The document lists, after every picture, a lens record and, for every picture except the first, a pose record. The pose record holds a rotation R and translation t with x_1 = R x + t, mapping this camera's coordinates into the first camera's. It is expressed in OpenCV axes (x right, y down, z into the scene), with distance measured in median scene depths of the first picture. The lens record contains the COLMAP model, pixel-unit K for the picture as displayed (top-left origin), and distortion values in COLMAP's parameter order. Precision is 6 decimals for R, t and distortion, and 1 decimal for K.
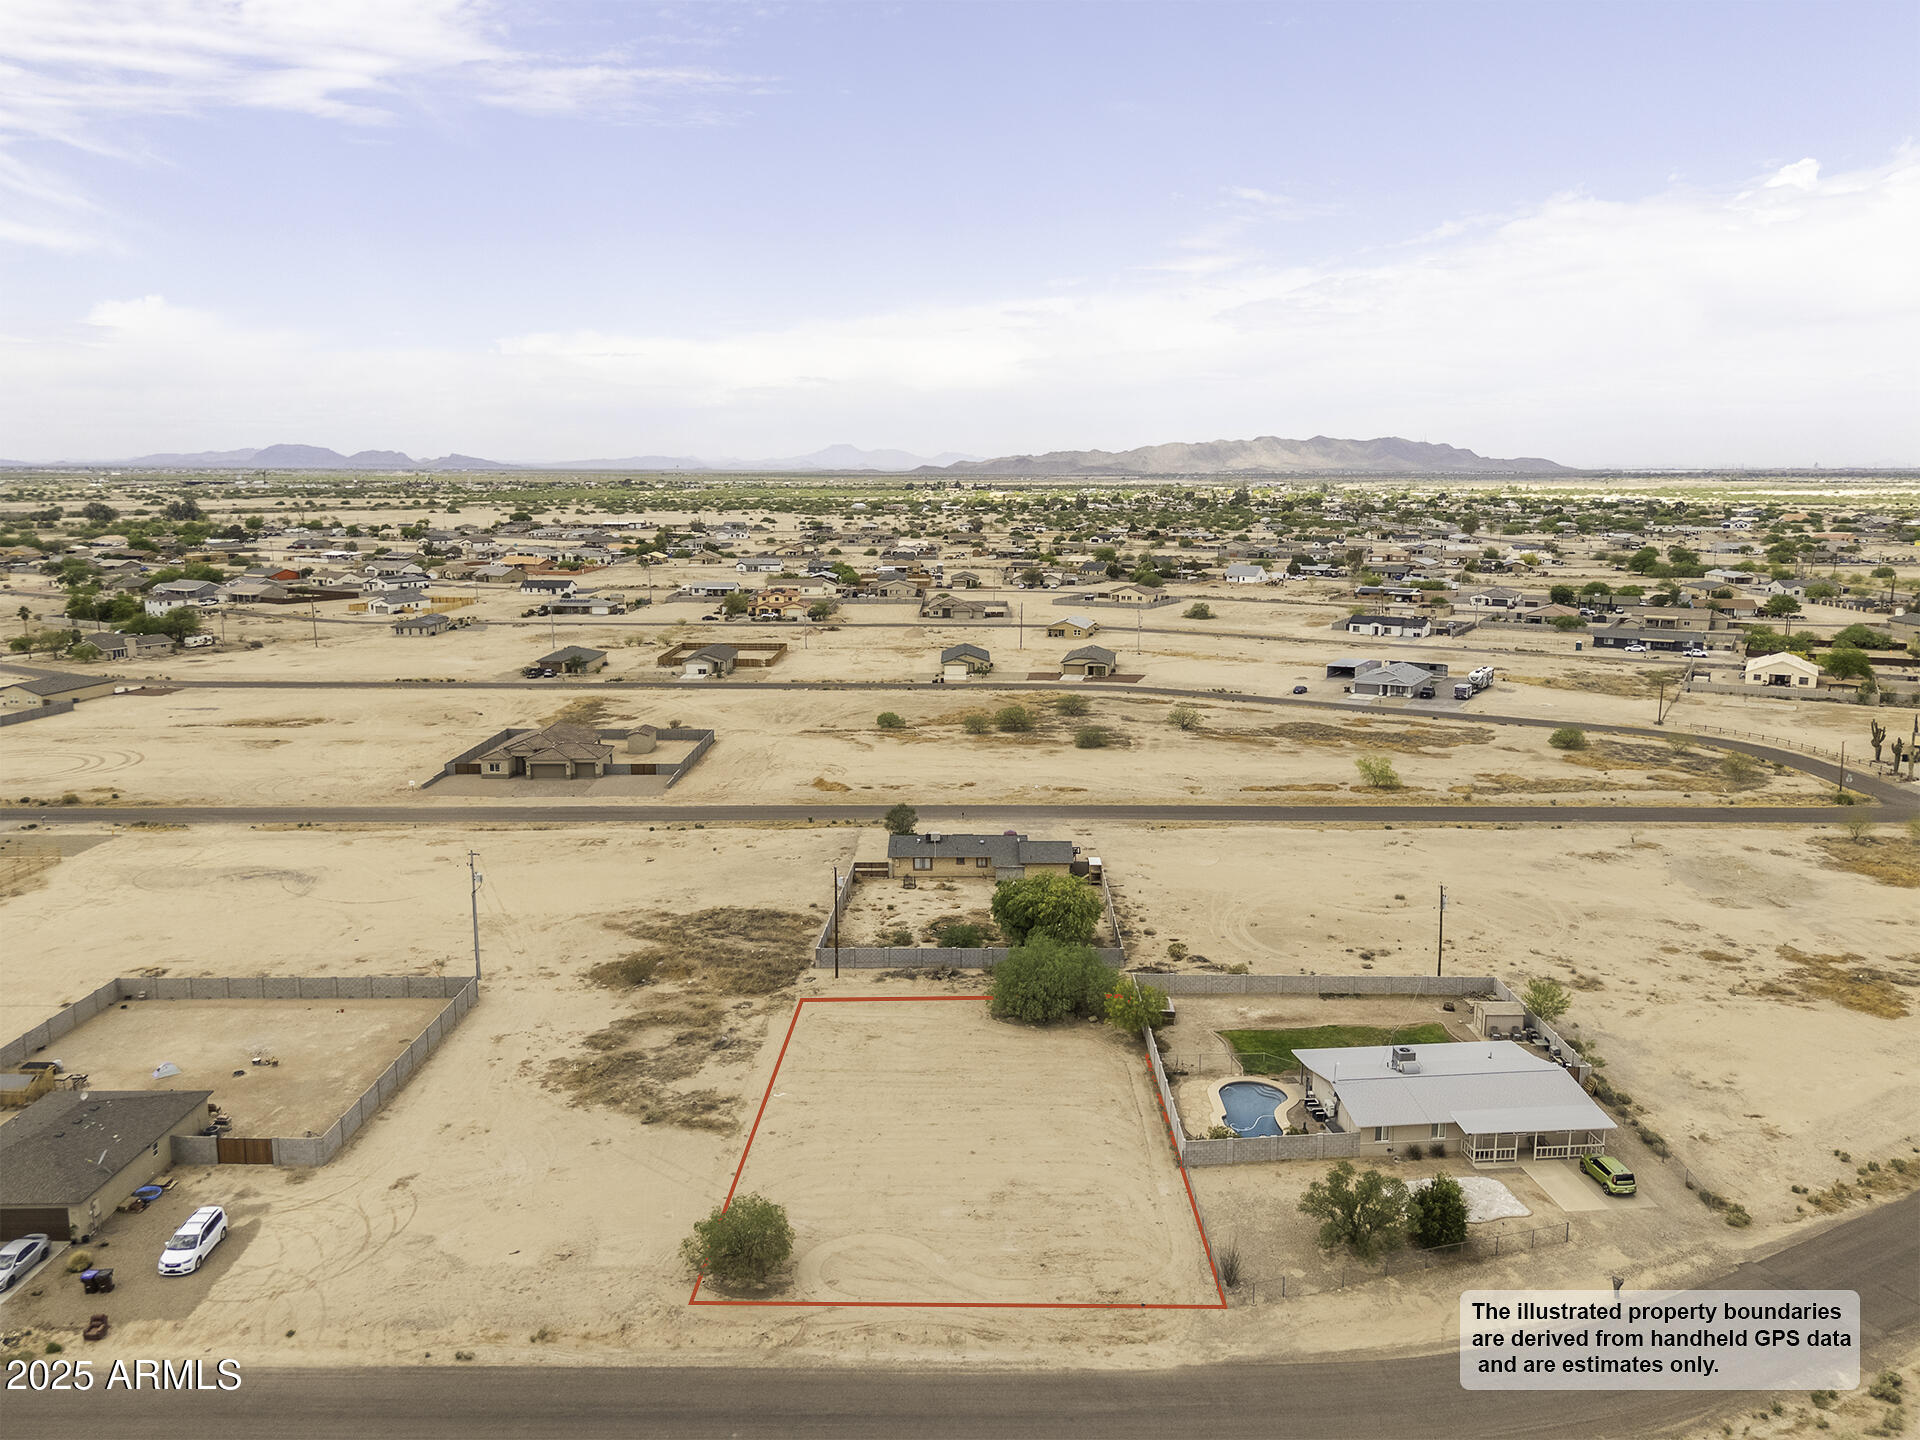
lens RADIAL K [[1415.5, 0, 964.3], [0, 1415.5, 745.9], [0, 0, 1]] dist [0.078567, -0.073104]
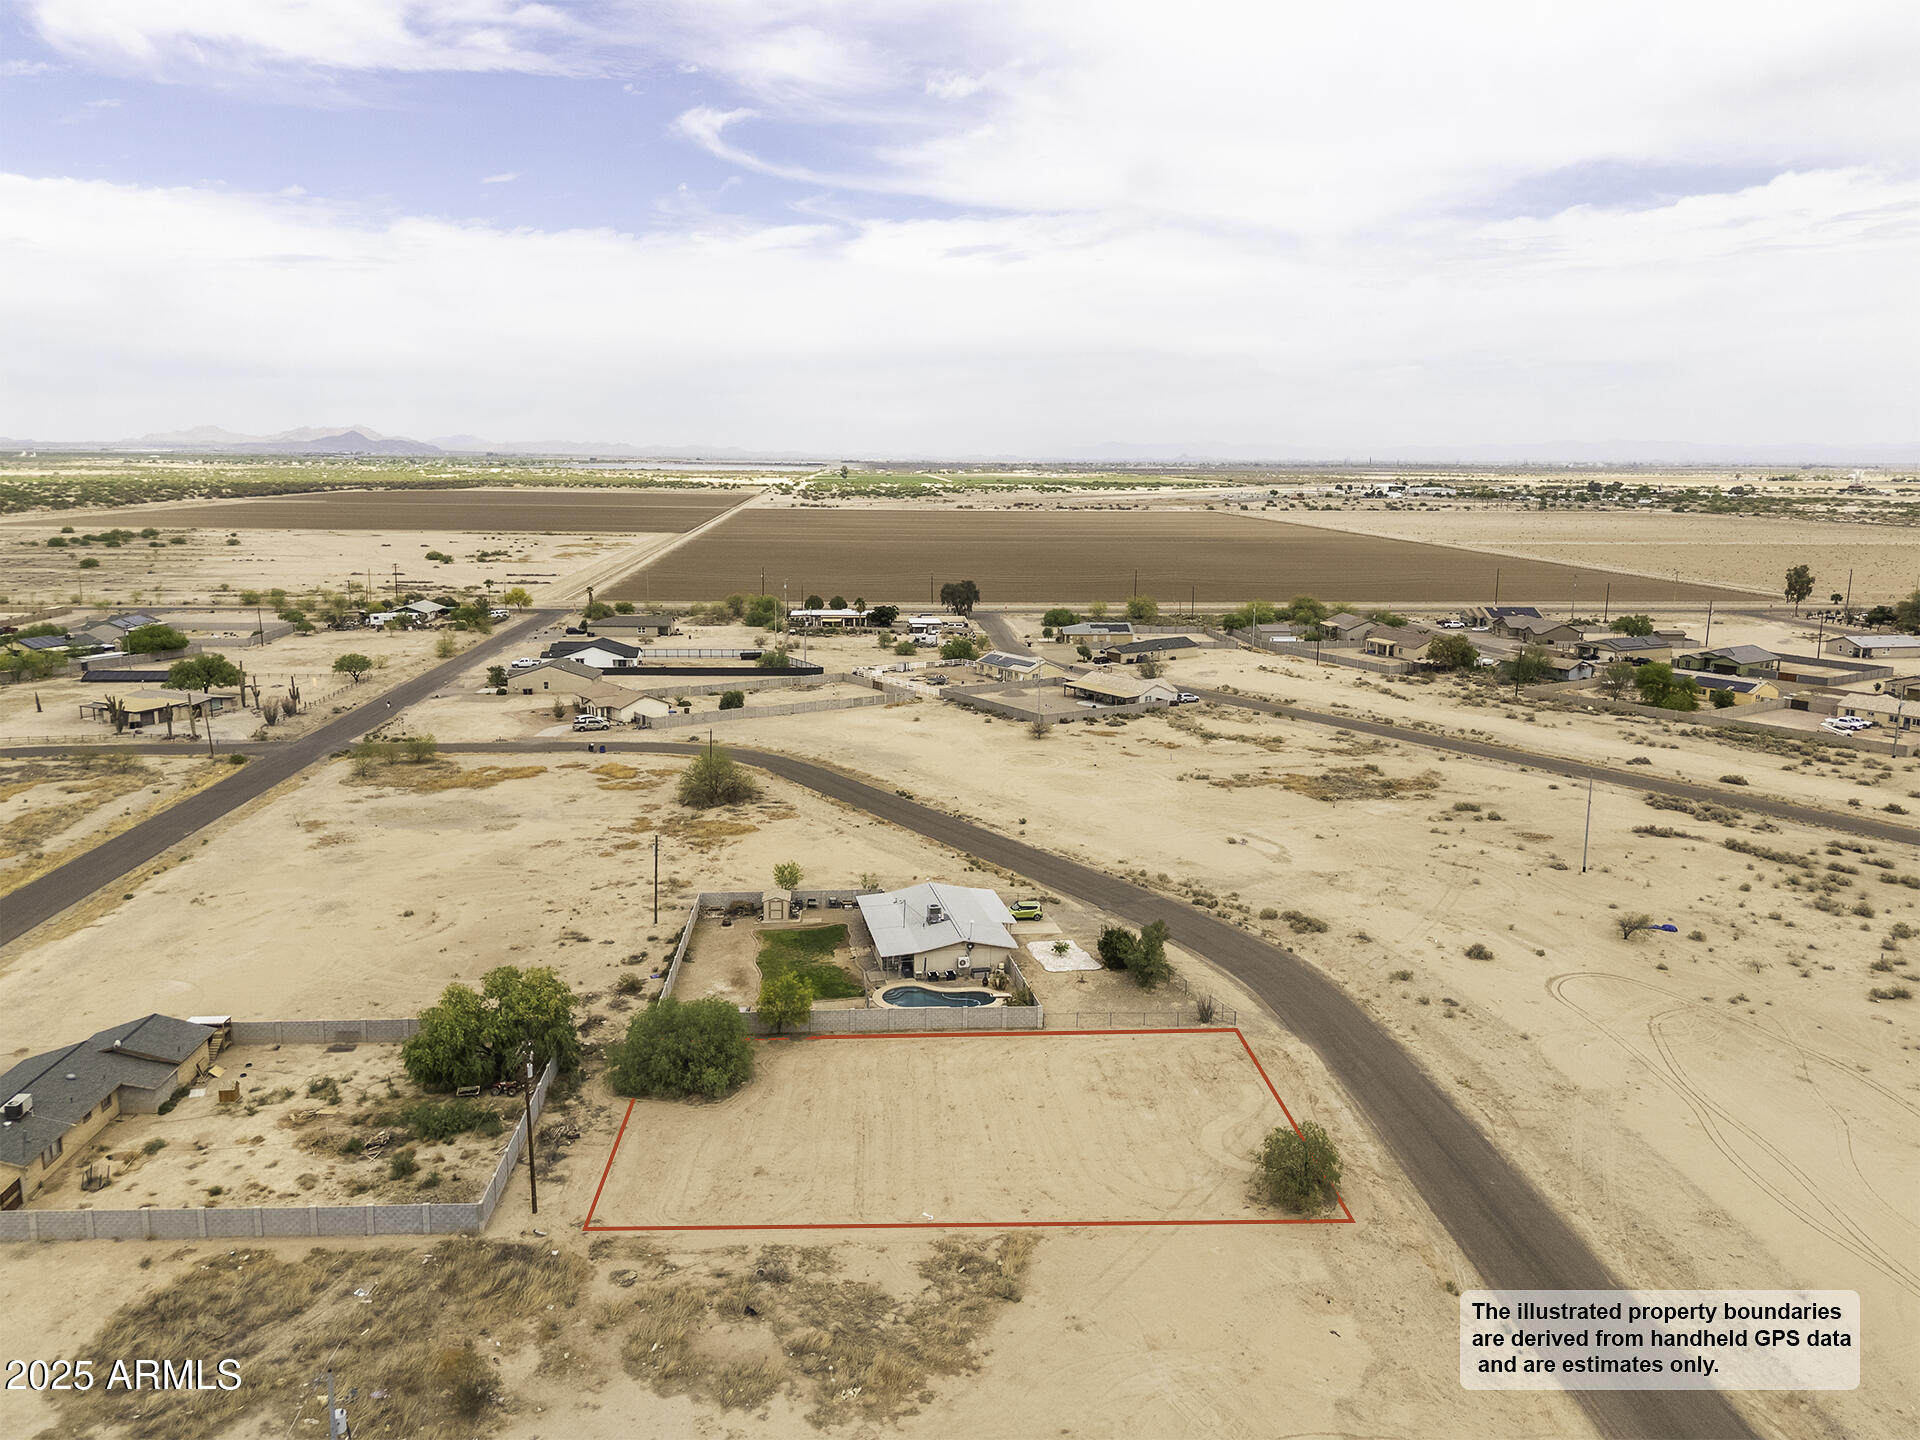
lens RADIAL K [[1415.5, 0, 966.7], [0, 1415.5, 709.2], [0, 0, 1]] dist [0.078567, -0.073104]
pose [[-0.080102, -0.179170, 0.980552, -0.841147], [0.184488, 0.964052, 0.191226, -0.182630], [-0.979565, 0.196218, -0.044168, 0.901177]]
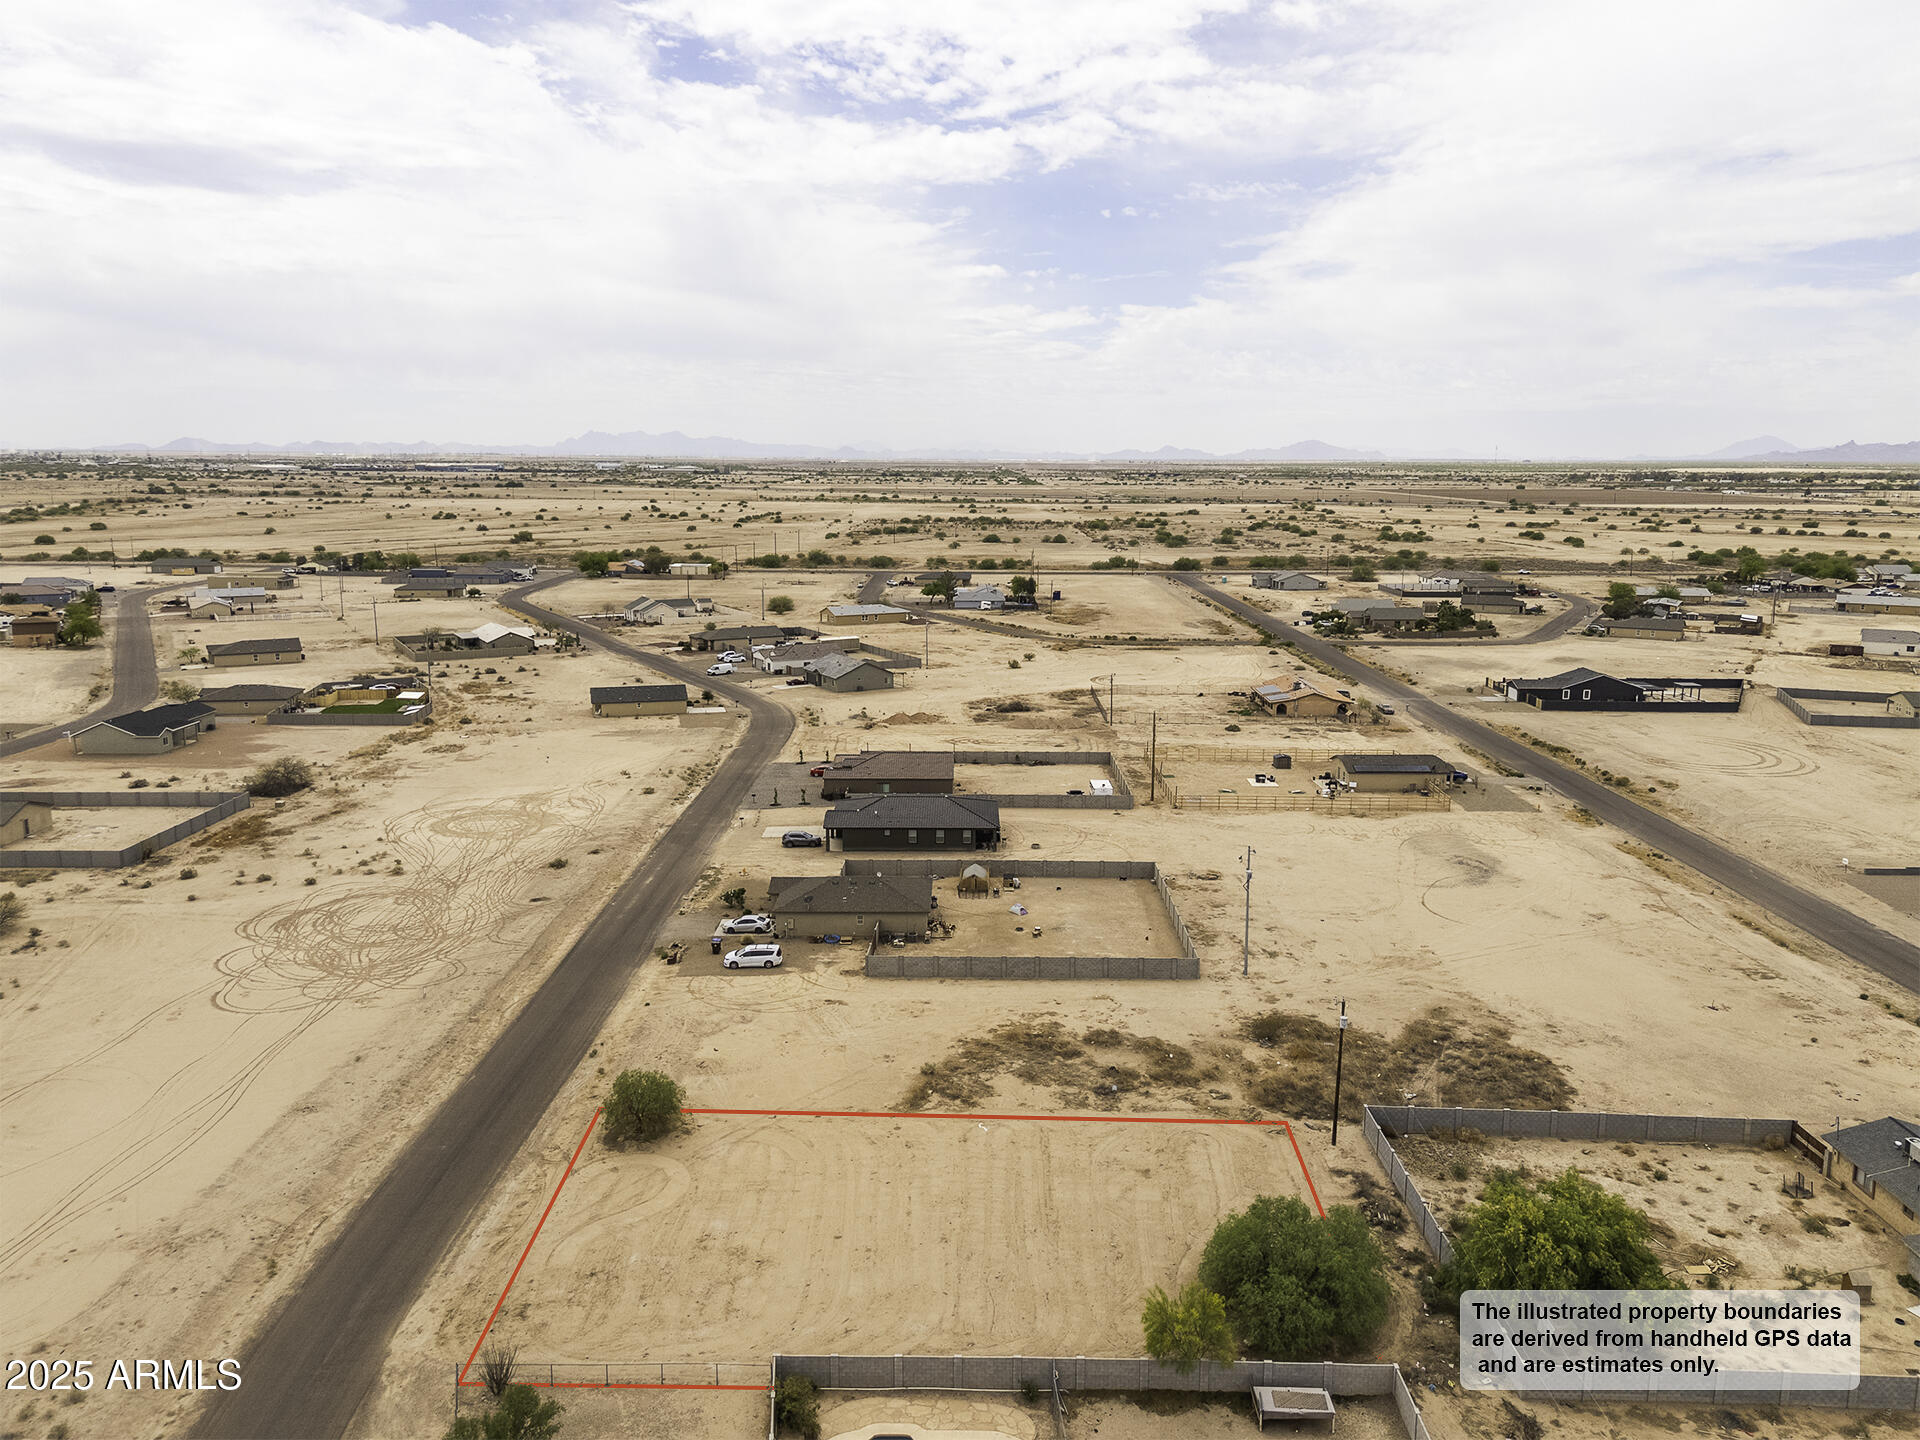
lens RADIAL K [[1415.5, 0, 961.1], [0, 1415.5, 737.5], [0, 0, 1]] dist [0.078567, -0.073104]
pose [[-0.006696, 0.195446, -0.980692, 0.706549], [-0.200016, 0.960633, 0.192815, -0.173443], [0.979770, 0.197445, 0.032660, 0.850869]]
